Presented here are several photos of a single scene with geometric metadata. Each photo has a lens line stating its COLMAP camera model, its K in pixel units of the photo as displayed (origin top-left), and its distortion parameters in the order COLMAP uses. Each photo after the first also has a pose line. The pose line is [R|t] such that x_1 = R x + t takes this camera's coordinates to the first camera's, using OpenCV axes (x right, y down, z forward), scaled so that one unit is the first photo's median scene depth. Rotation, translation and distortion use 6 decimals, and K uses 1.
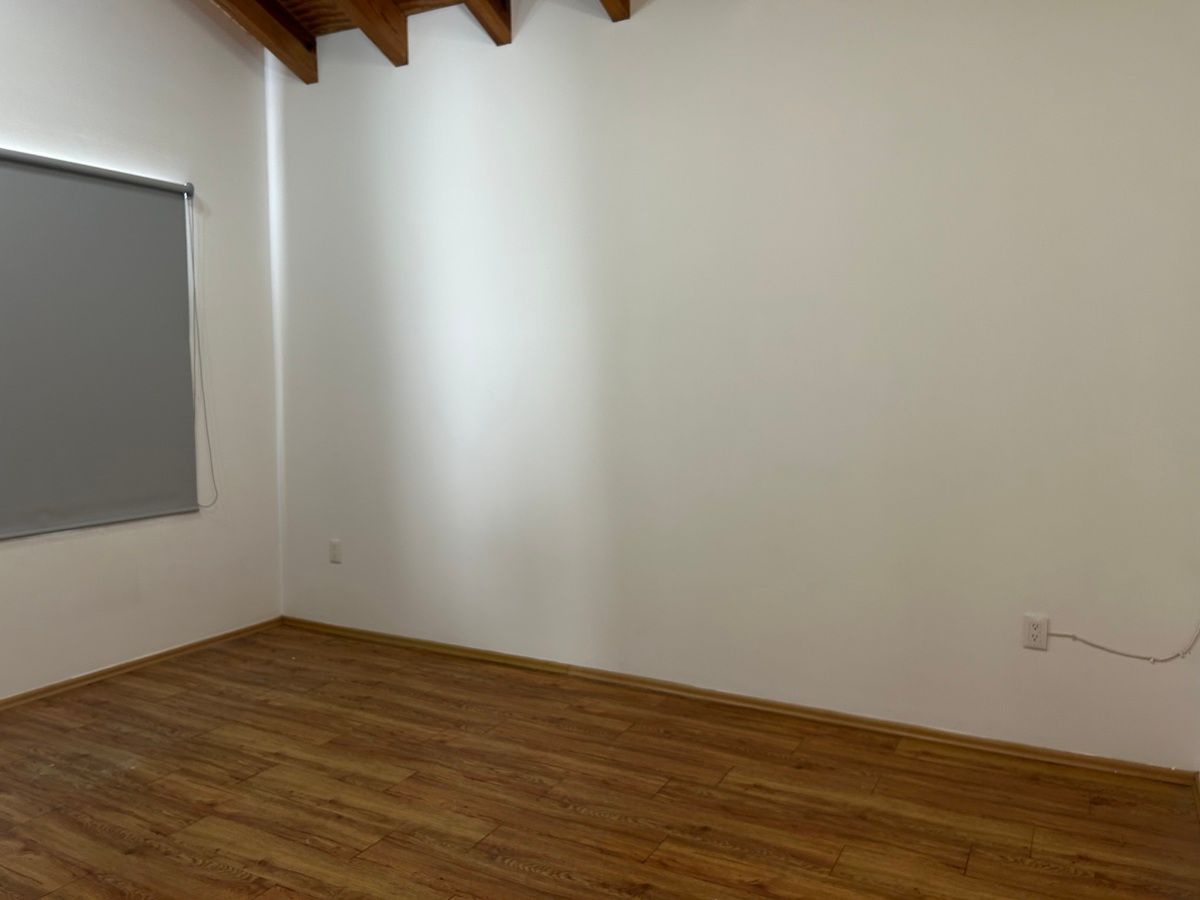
lens RADIAL K [[899.4, 0, 601.6], [0, 899.4, 450.3], [0, 0, 1]] dist [0.054257, -0.062822]
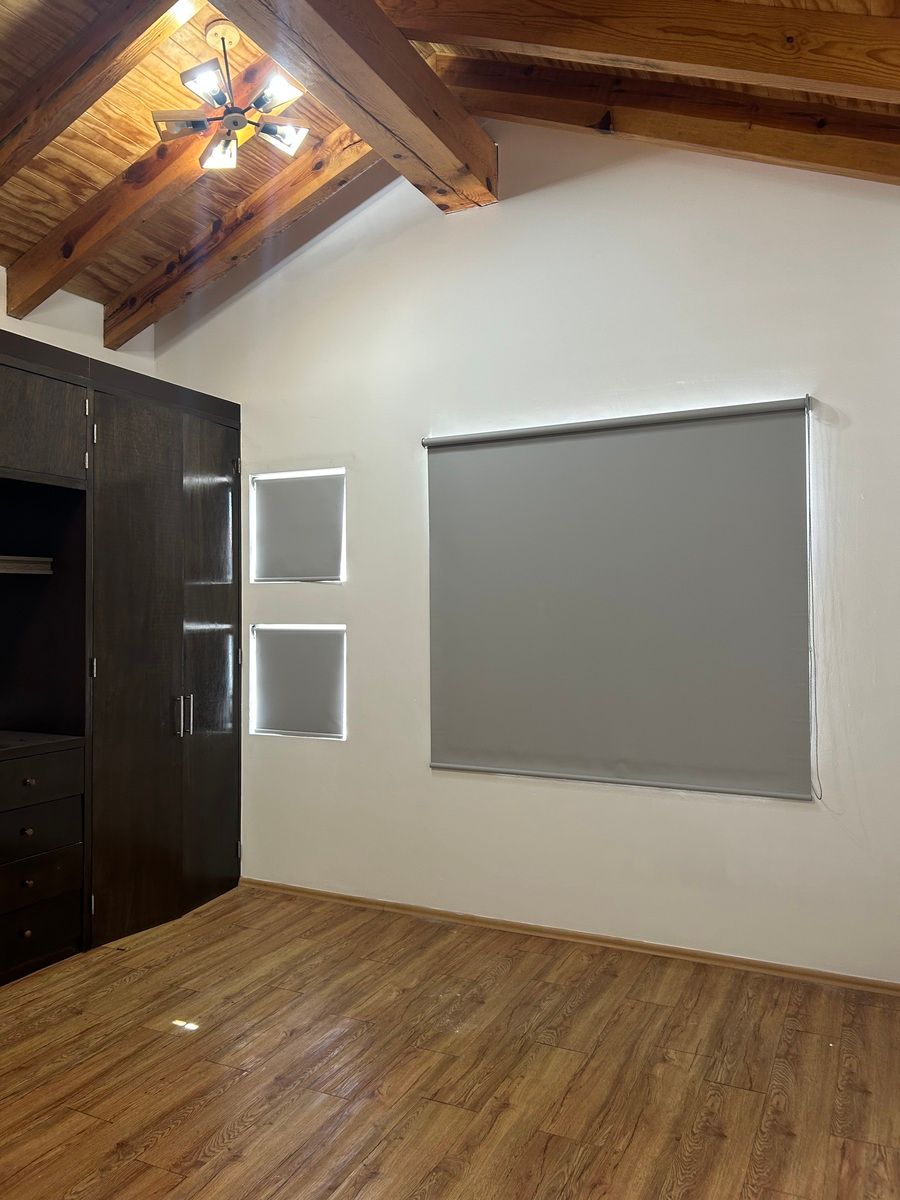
lens RADIAL K [[899.4, 0, 451.4], [0, 899.4, 601.3], [0, 0, 1]] dist [0.054257, -0.062822]
pose [[0.036810, -0.013502, -0.999231, 0.448158], [-0.074345, 0.997101, -0.016212, -0.094671], [0.996553, 0.074885, 0.035700, 0.872965]]
